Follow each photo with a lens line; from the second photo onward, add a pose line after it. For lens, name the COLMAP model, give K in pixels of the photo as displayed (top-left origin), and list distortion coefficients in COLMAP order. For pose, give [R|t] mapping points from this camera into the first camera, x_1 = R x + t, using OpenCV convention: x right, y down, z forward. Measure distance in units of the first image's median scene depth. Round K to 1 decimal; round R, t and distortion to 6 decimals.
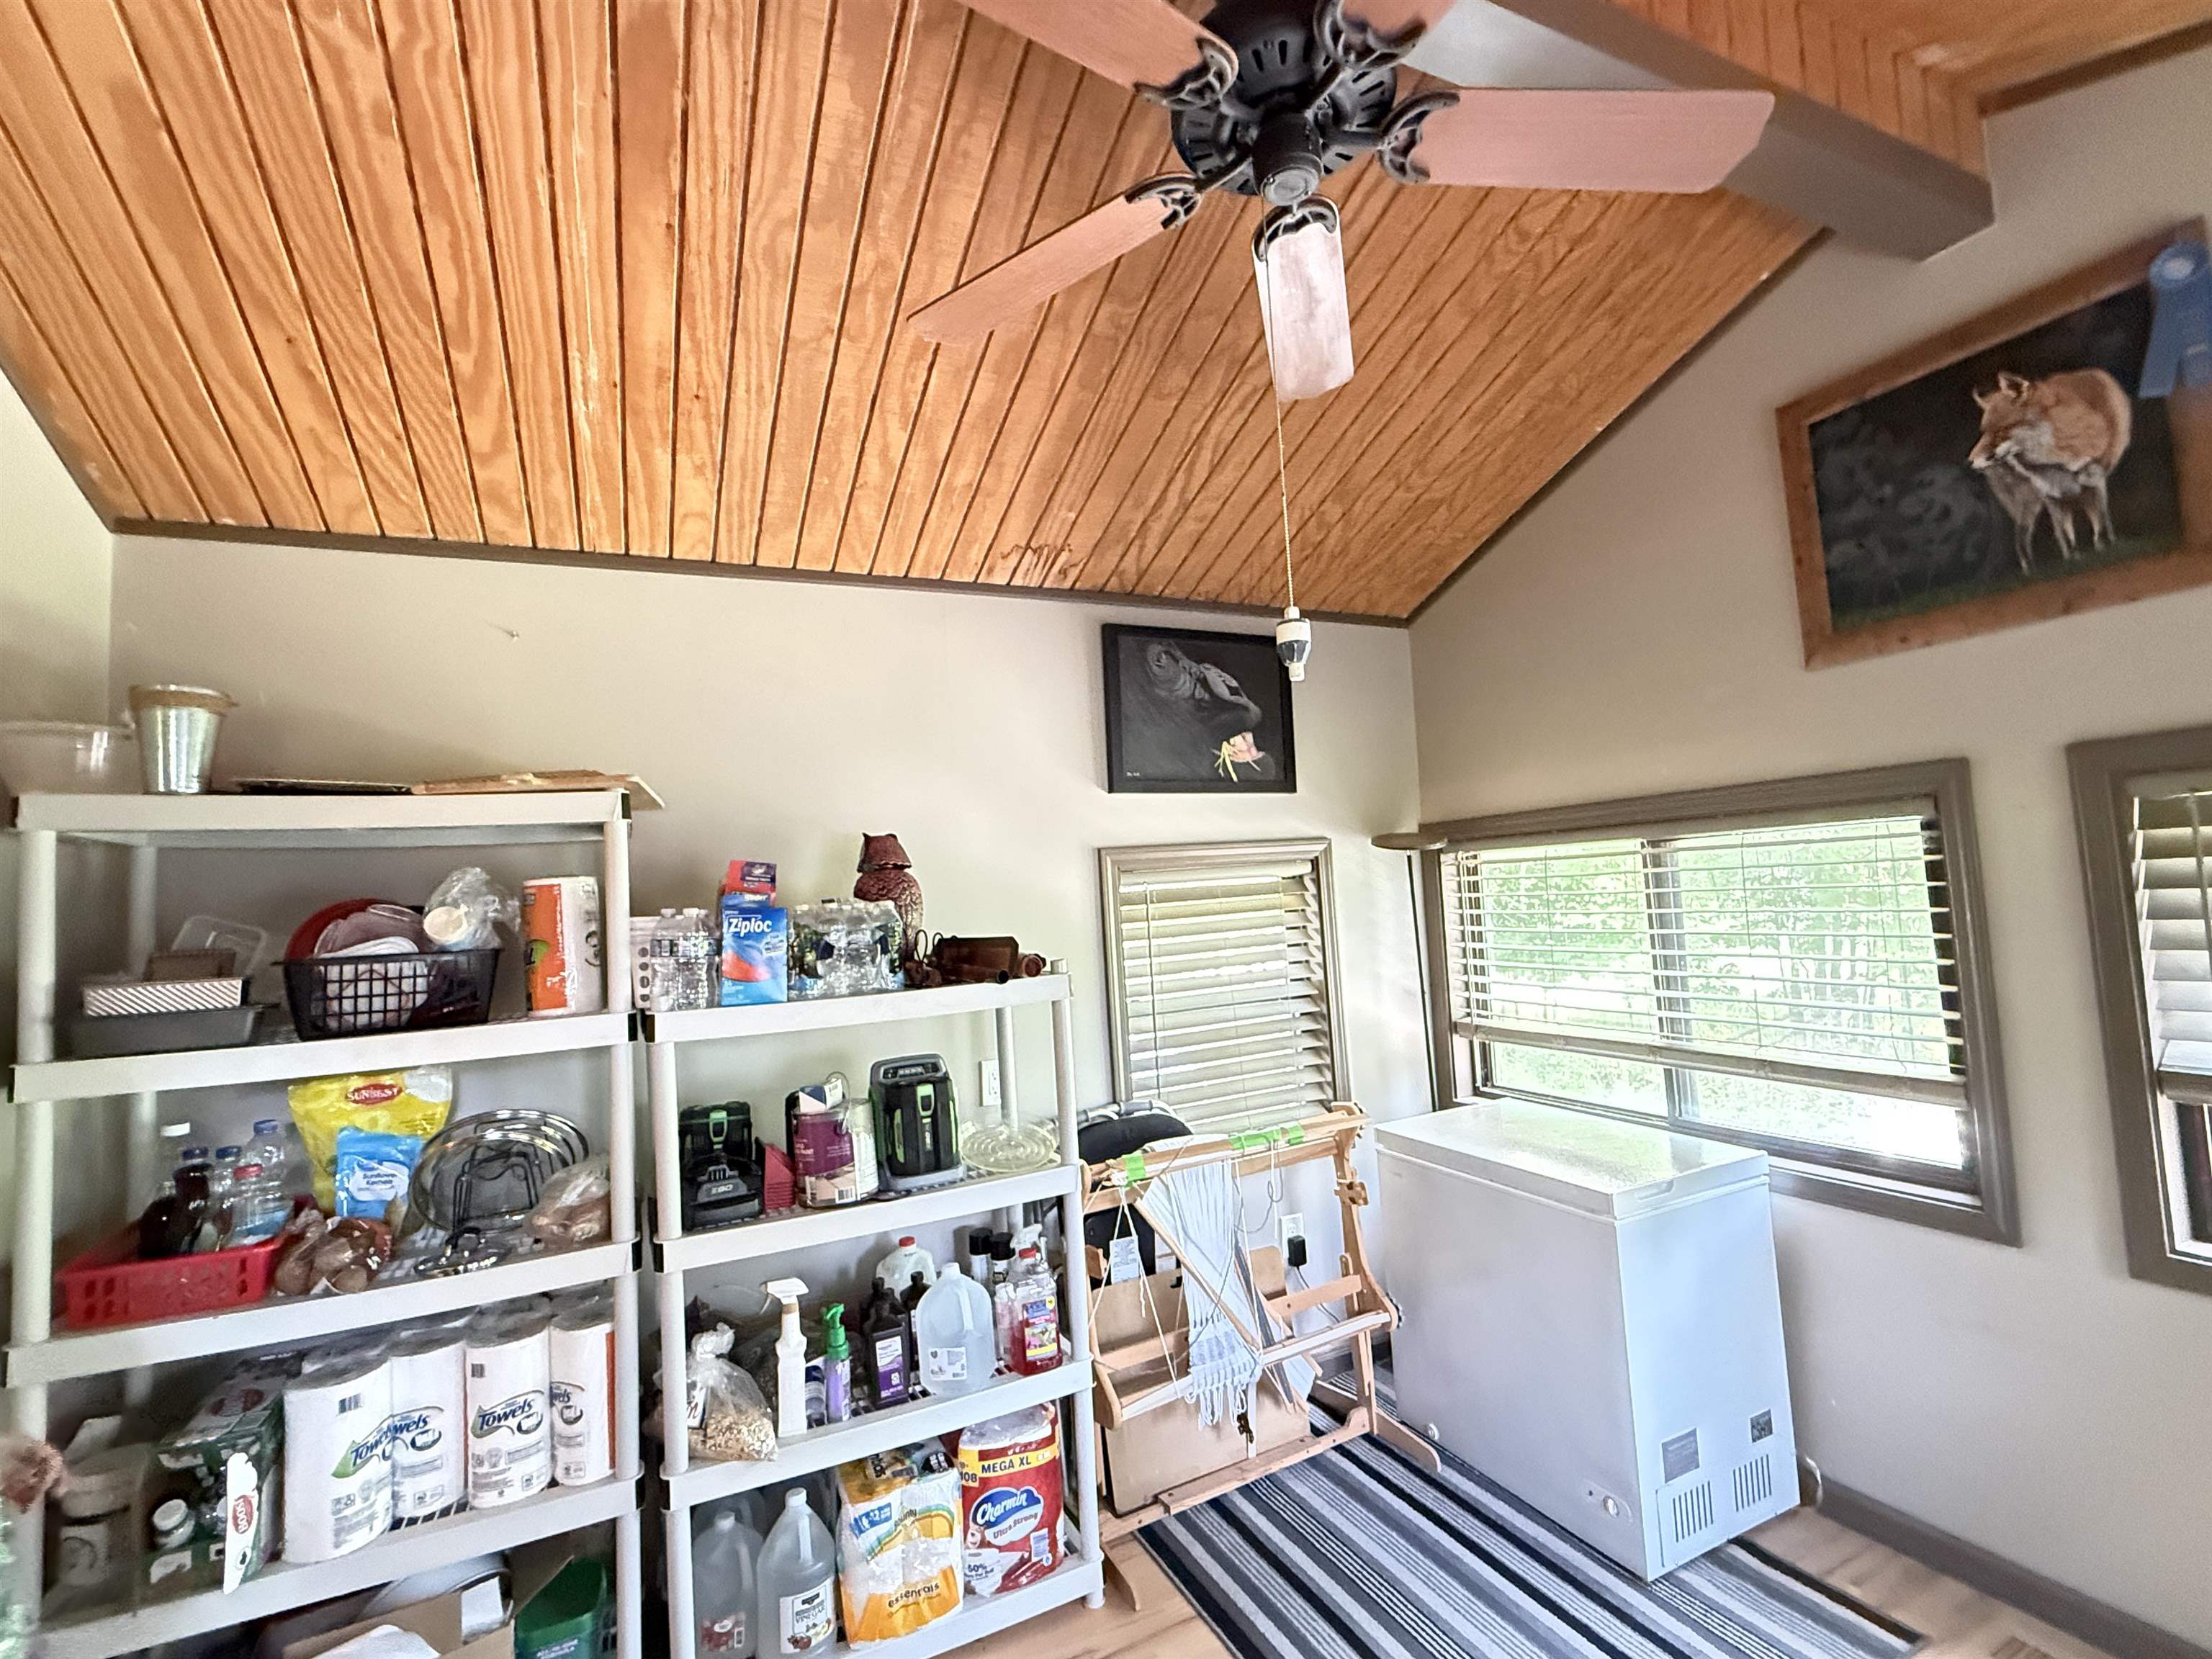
lens RADIAL K [[1015.1, 0, 1106.9], [0, 1015.1, 832.1], [0, 0, 1]] dist [-0.001099, -0.000031]
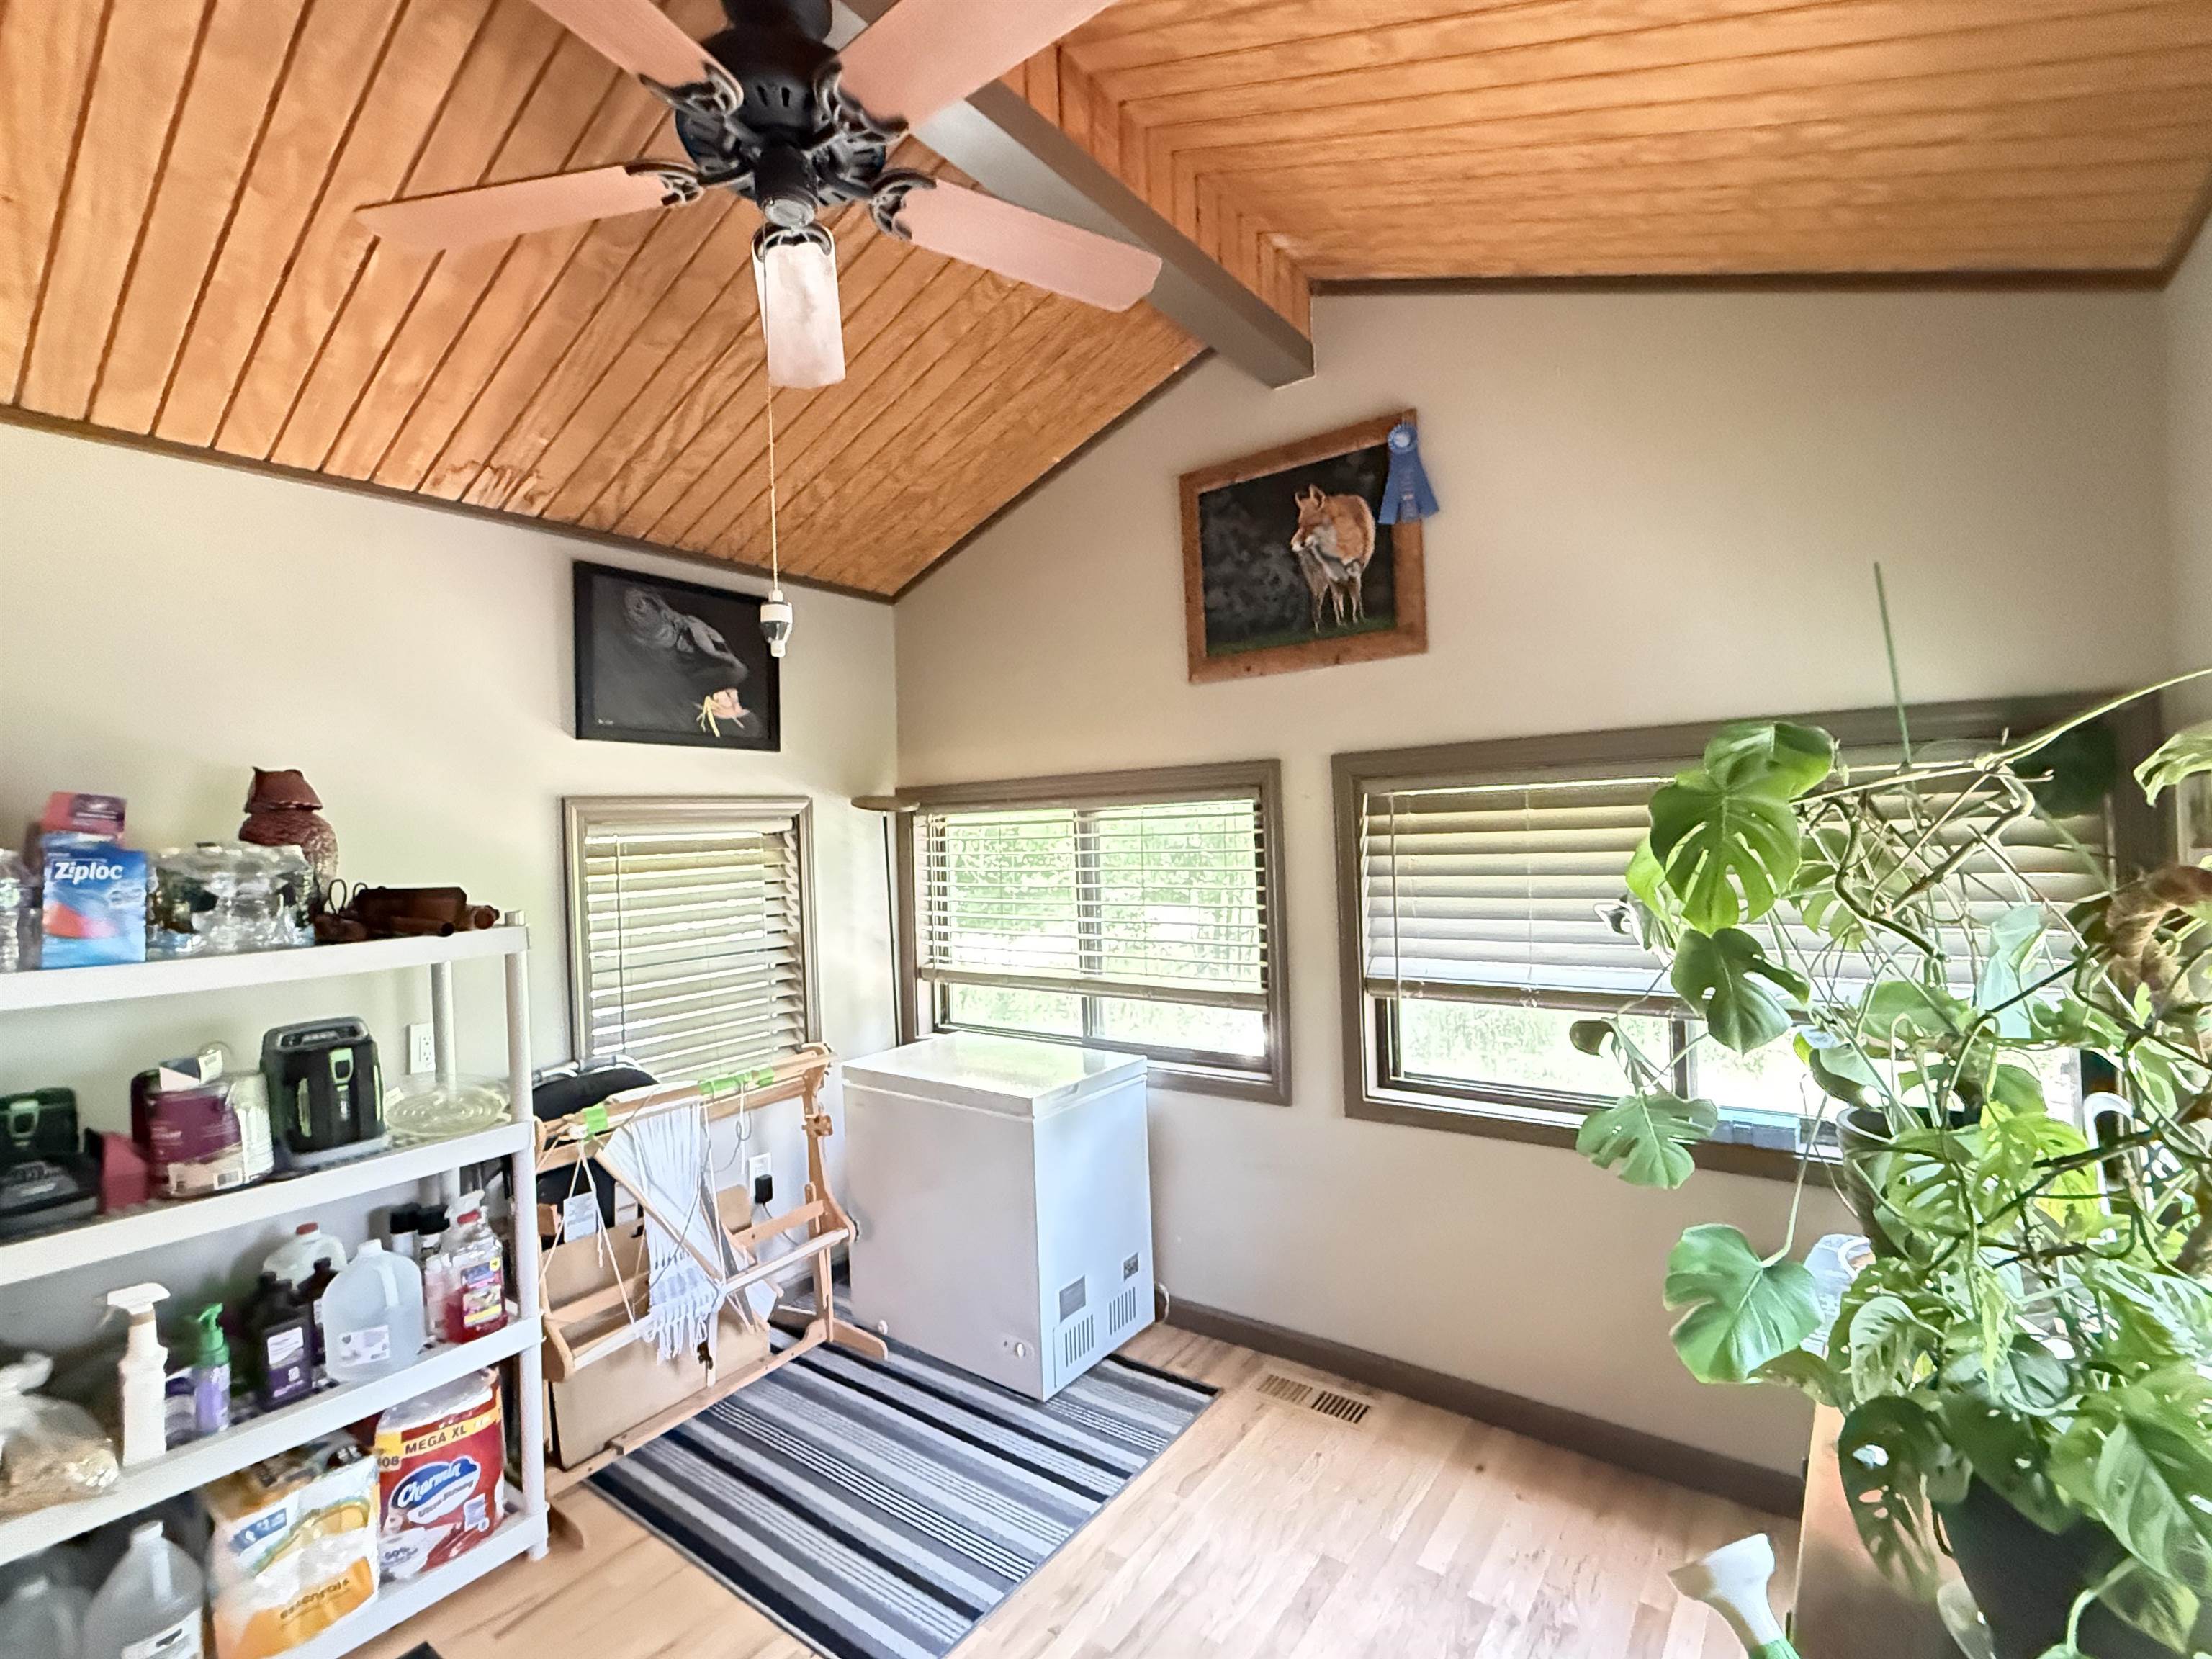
lens RADIAL K [[1015.1, 0, 1106.9], [0, 1015.1, 832.1], [0, 0, 1]] dist [-0.001099, -0.000031]
pose [[0.879830, 0.028534, 0.474431, -0.012197], [-0.046796, 0.998547, 0.026727, -0.000676], [-0.472978, -0.045716, 0.879887, -0.102289]]
